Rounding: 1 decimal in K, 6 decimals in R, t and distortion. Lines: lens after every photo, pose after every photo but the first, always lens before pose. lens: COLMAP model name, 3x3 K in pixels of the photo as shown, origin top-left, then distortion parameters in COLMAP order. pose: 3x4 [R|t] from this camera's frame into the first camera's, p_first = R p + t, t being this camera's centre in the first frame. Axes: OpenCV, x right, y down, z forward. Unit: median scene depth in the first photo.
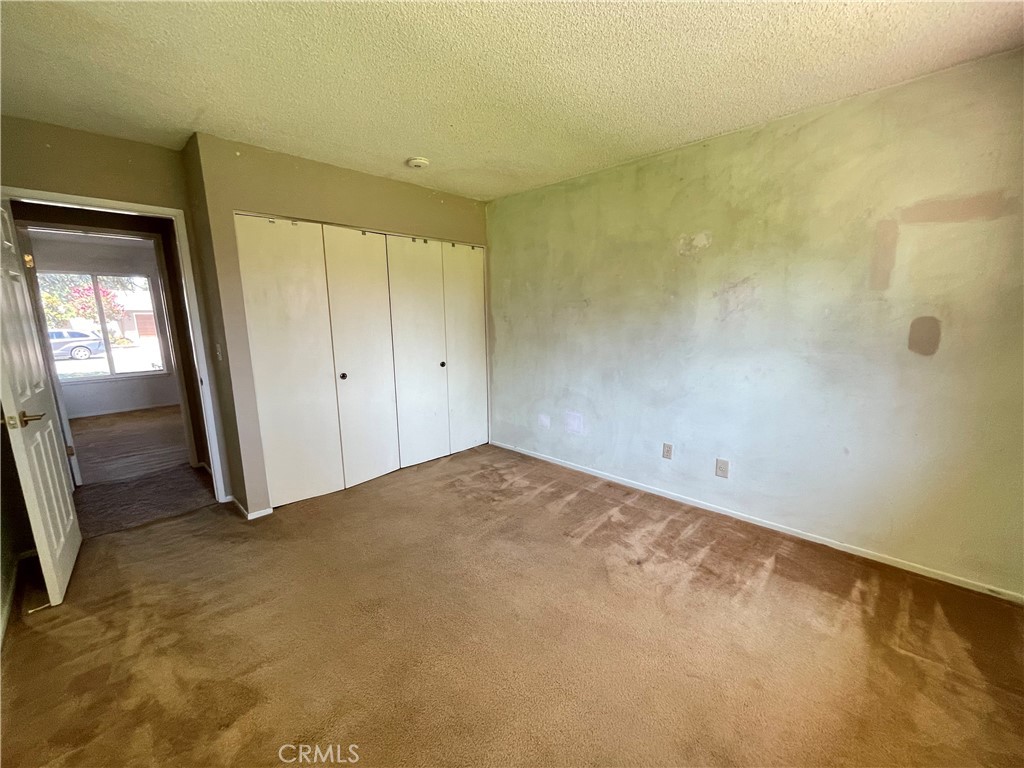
lens RADIAL K [[412.1, 0, 512.0], [0, 412.1, 384.0], [0, 0, 1]] dist [-0.000742, 0.000009]
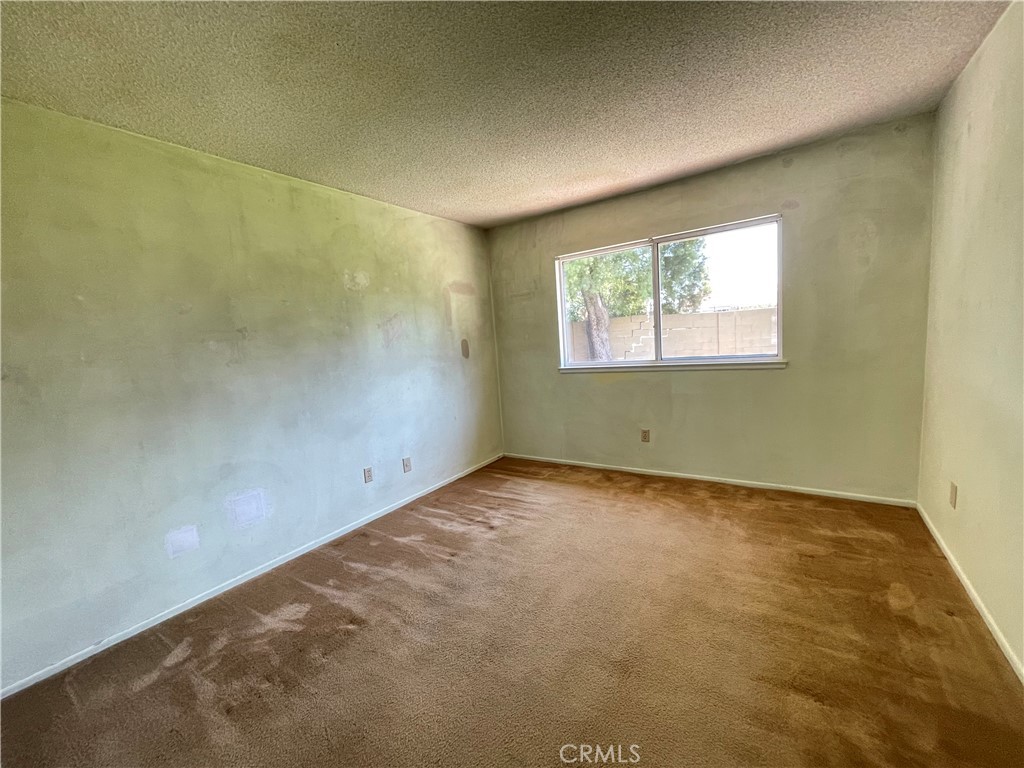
lens RADIAL K [[412.1, 0, 512.0], [0, 412.1, 384.0], [0, 0, 1]] dist [-0.000742, 0.000009]
pose [[-0.170169, -0.086231, 0.981635, -0.749286], [0.239124, 0.962775, 0.126028, -0.110600], [-0.955961, 0.256179, -0.143214, 0.825680]]
